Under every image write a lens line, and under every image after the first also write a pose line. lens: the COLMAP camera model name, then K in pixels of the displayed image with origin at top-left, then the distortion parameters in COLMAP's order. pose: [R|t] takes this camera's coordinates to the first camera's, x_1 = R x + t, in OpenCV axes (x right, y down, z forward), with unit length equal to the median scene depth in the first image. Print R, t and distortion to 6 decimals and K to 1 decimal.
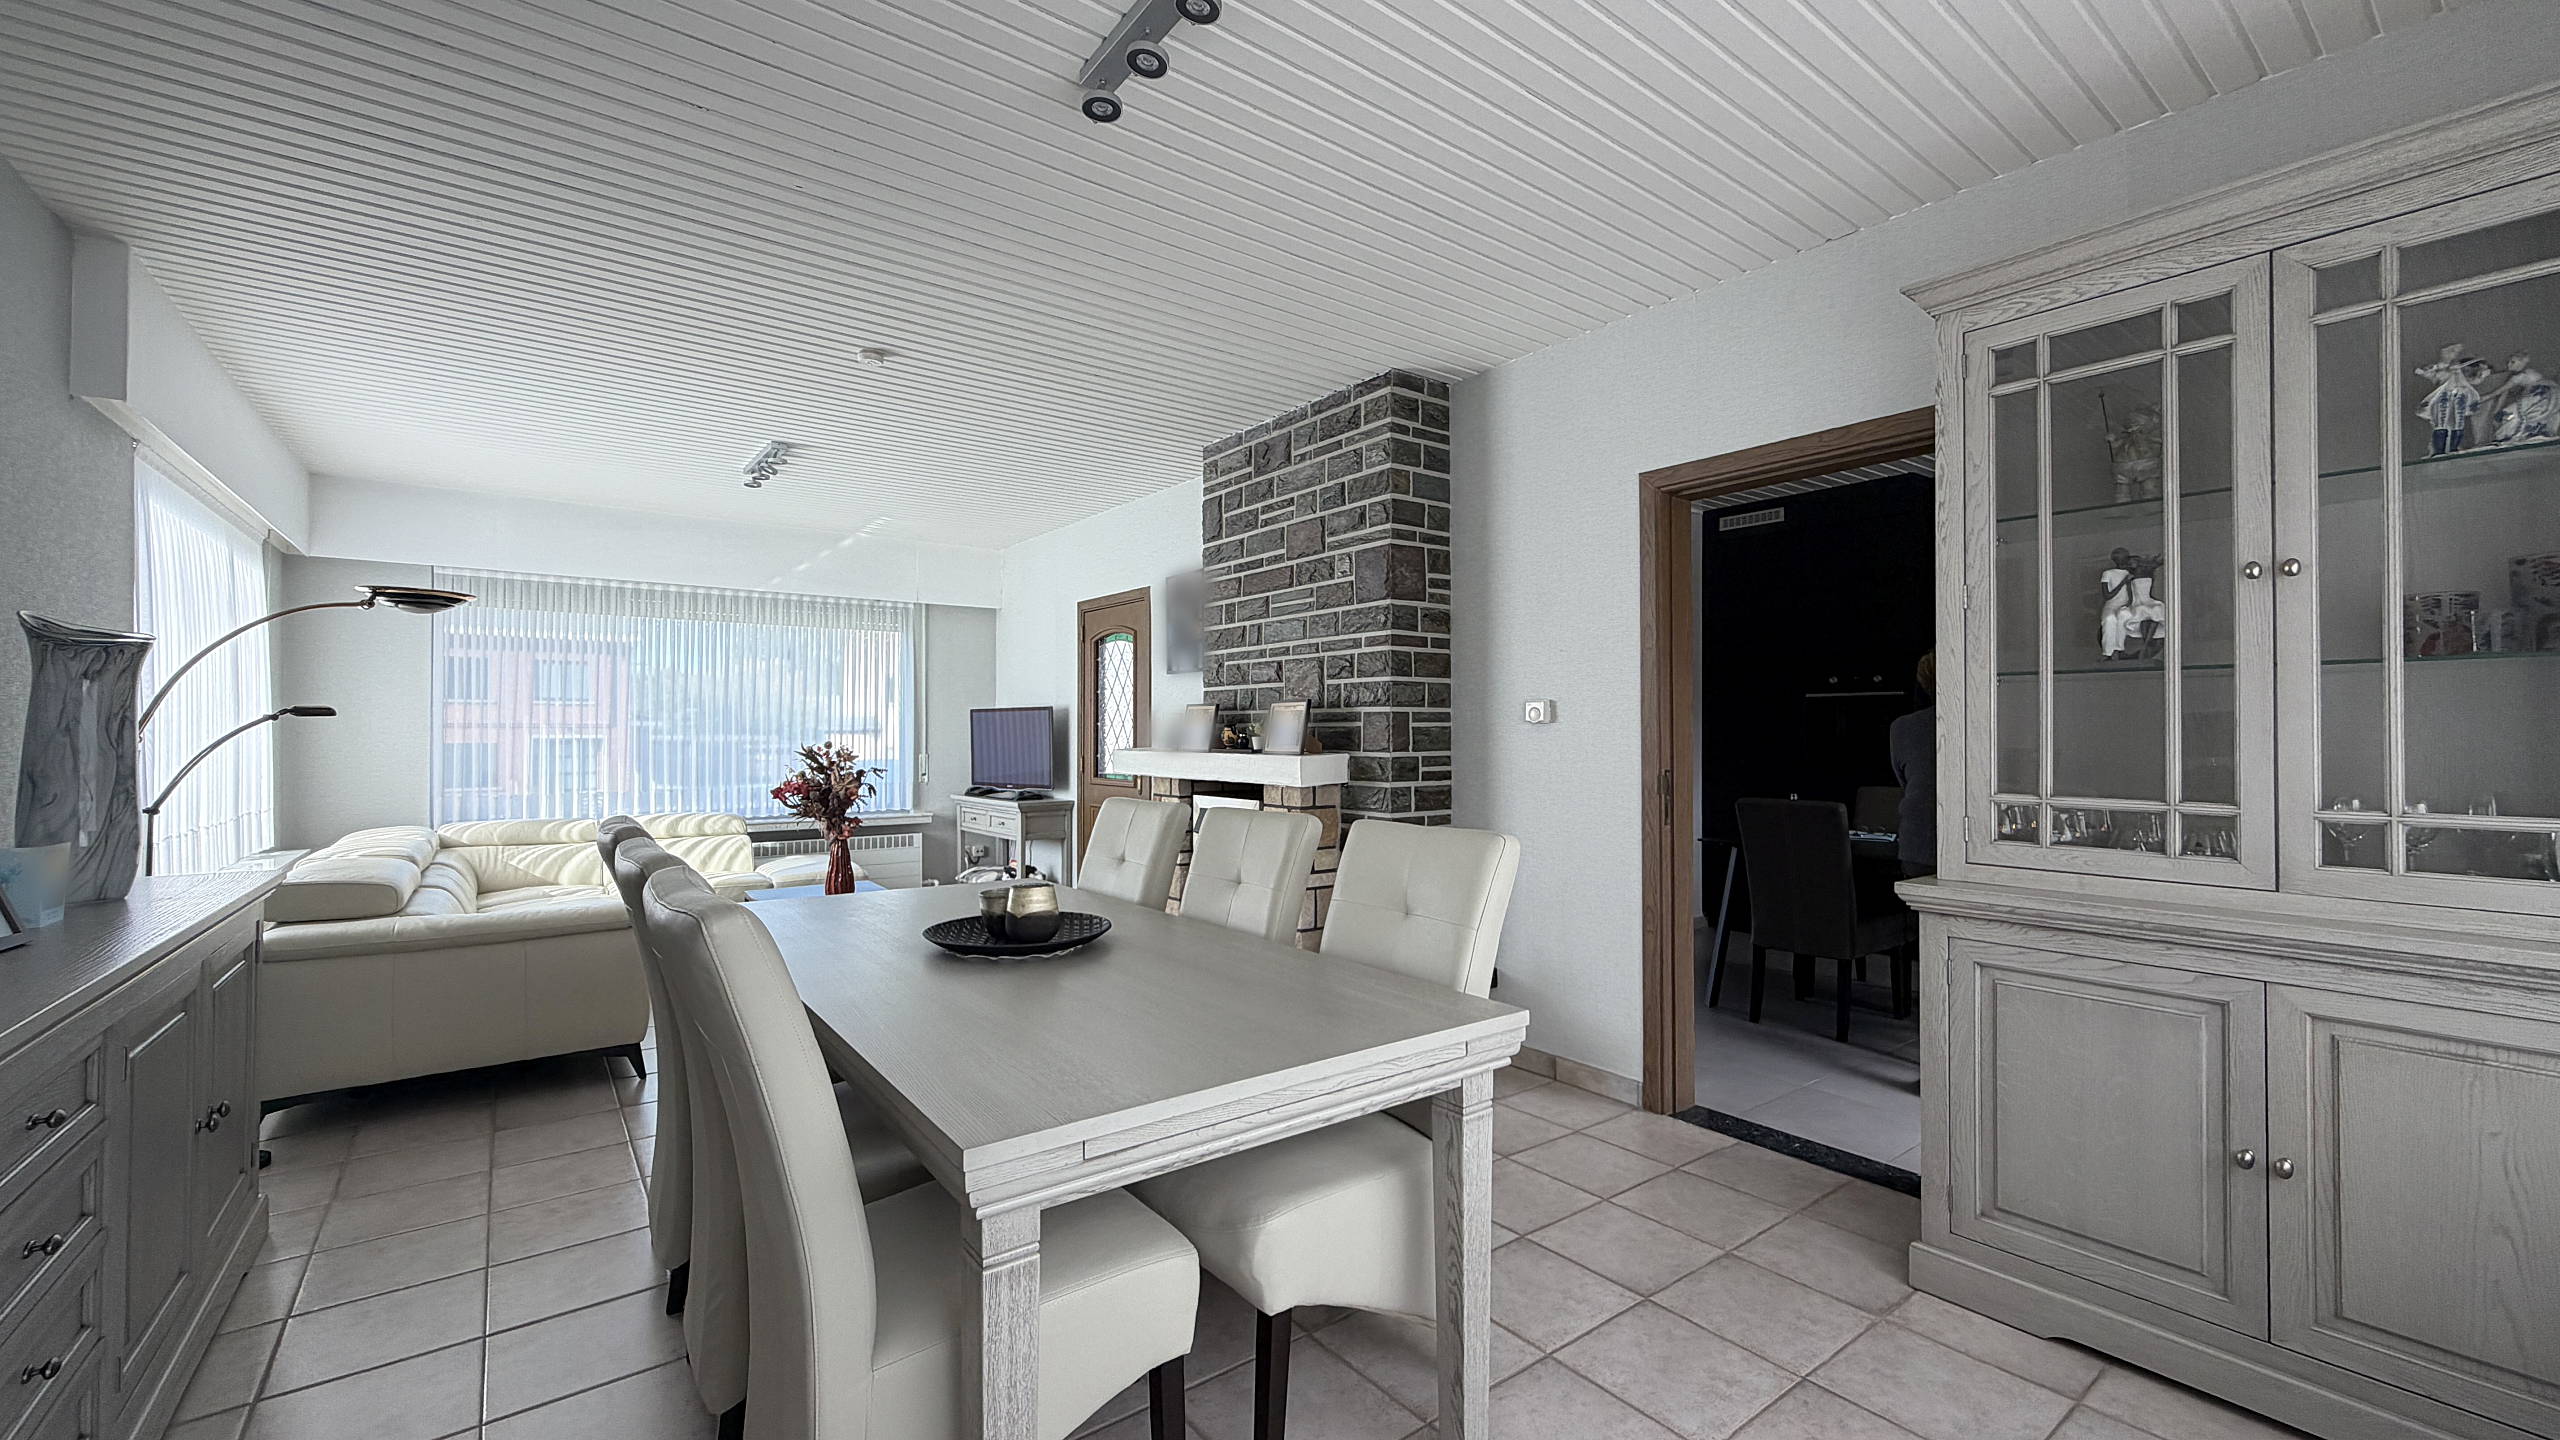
lens RADIAL K [[1014.2, 0, 1273.6], [0, 1014.2, 731.9], [0, 0, 1]] dist [-0.001029, 0.000580]
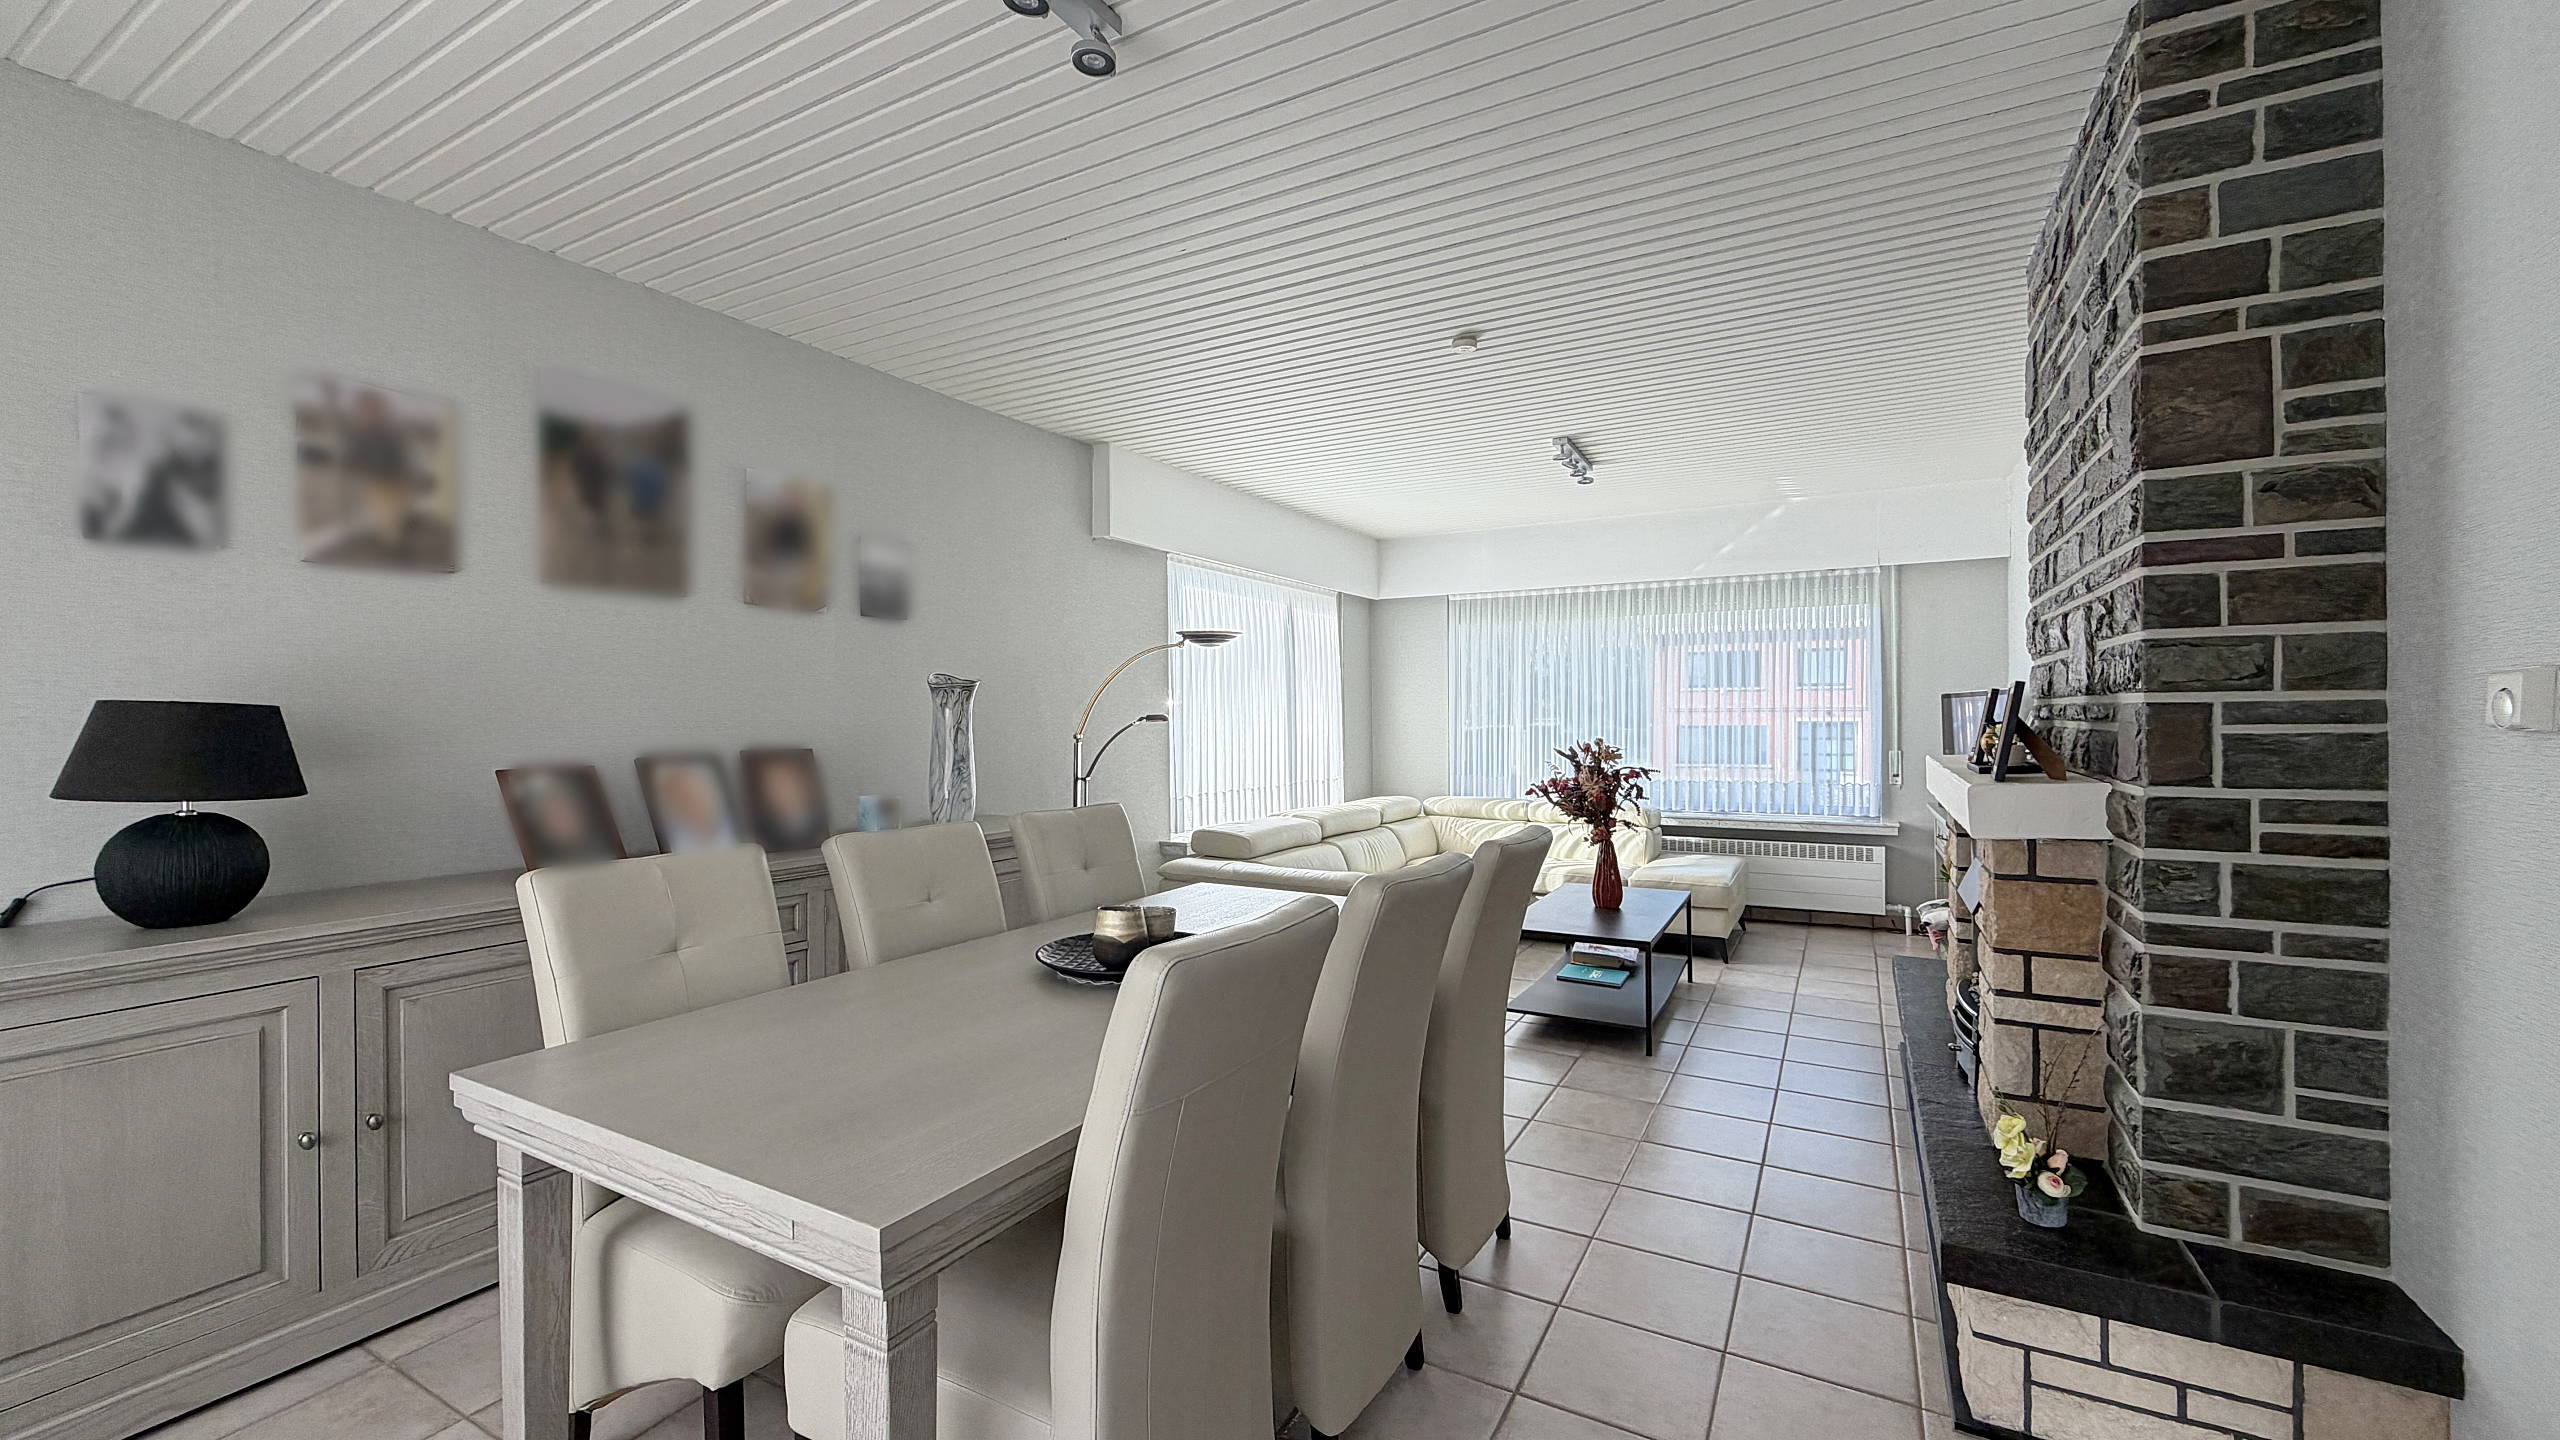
lens RADIAL K [[1014.2, 0, 1278.0], [0, 1014.2, 726.2], [0, 0, 1]] dist [-0.001029, 0.000580]
pose [[0.402466, 0.005271, -0.915420, 0.330209], [0.007420, 0.999932, 0.009020, -0.013777], [0.915405, -0.010423, 0.402399, 0.355770]]
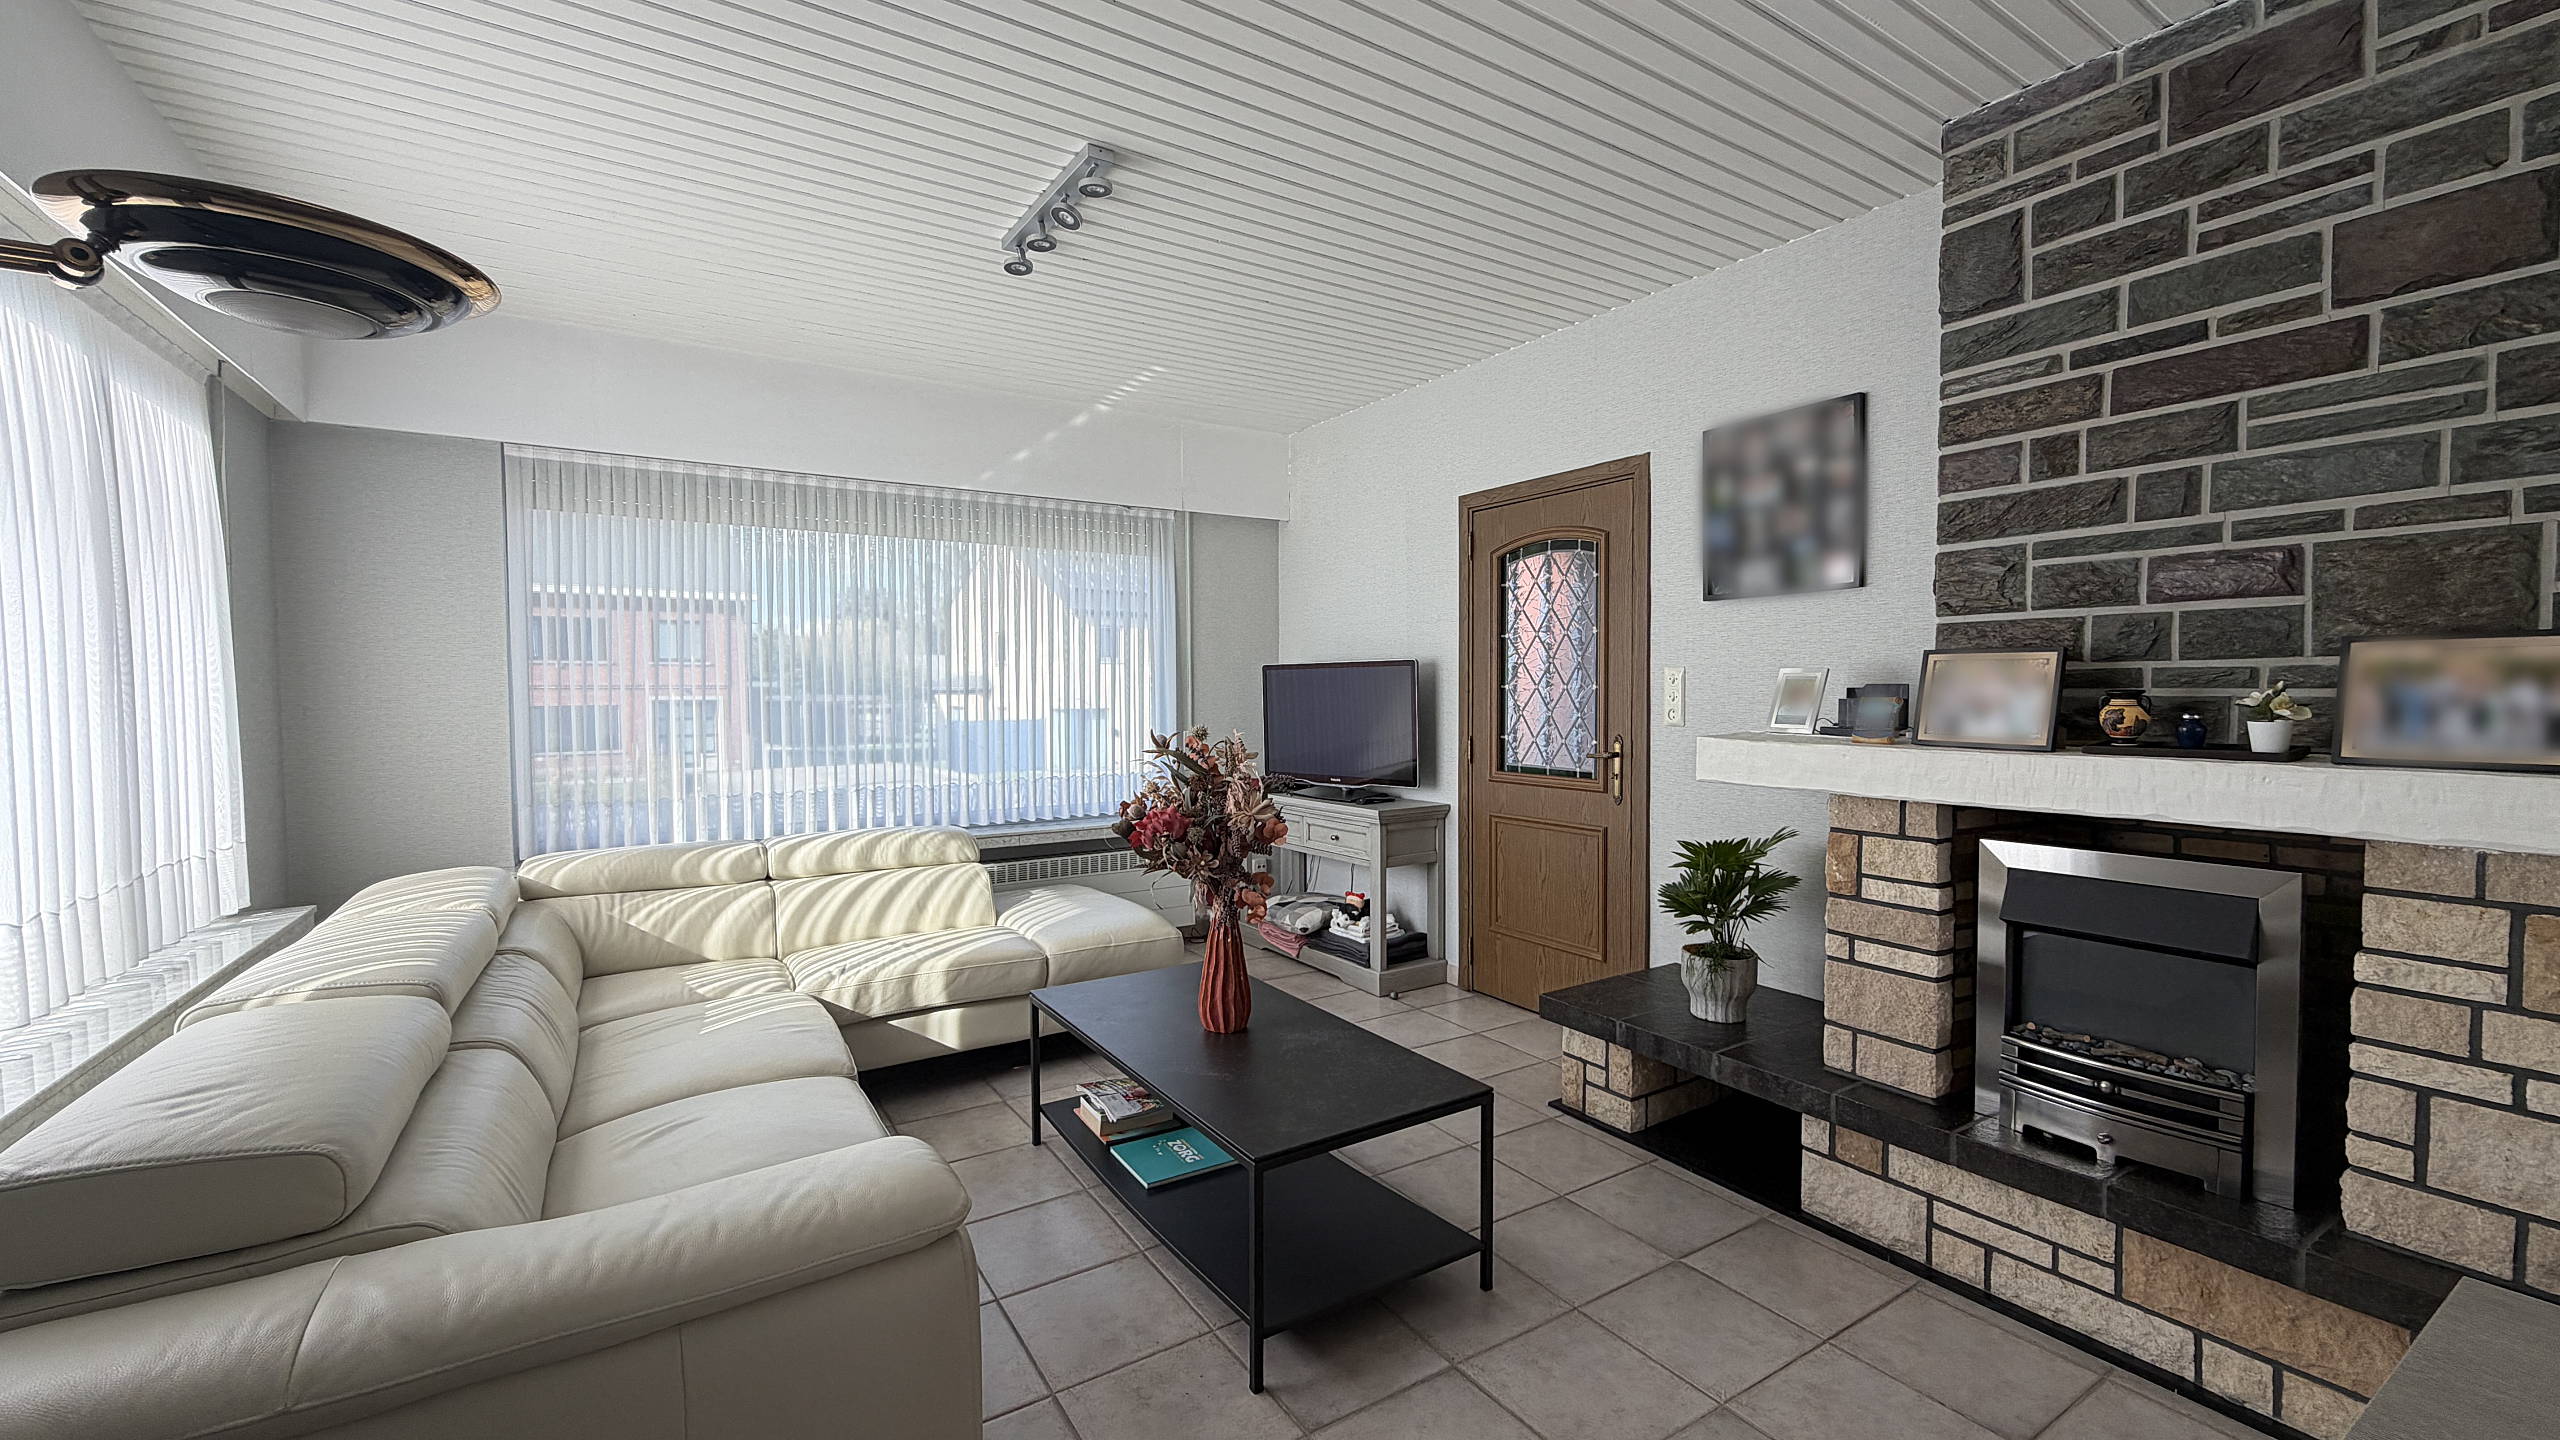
lens RADIAL K [[1014.2, 0, 1279.3], [0, 1014.2, 729.9], [0, 0, 1]] dist [-0.001029, 0.000580]
pose [[0.997084, -0.001296, -0.076295, -0.373524], [0.004339, 0.999201, 0.039729, -0.009857], [0.076183, -0.039944, 0.996293, 0.501774]]
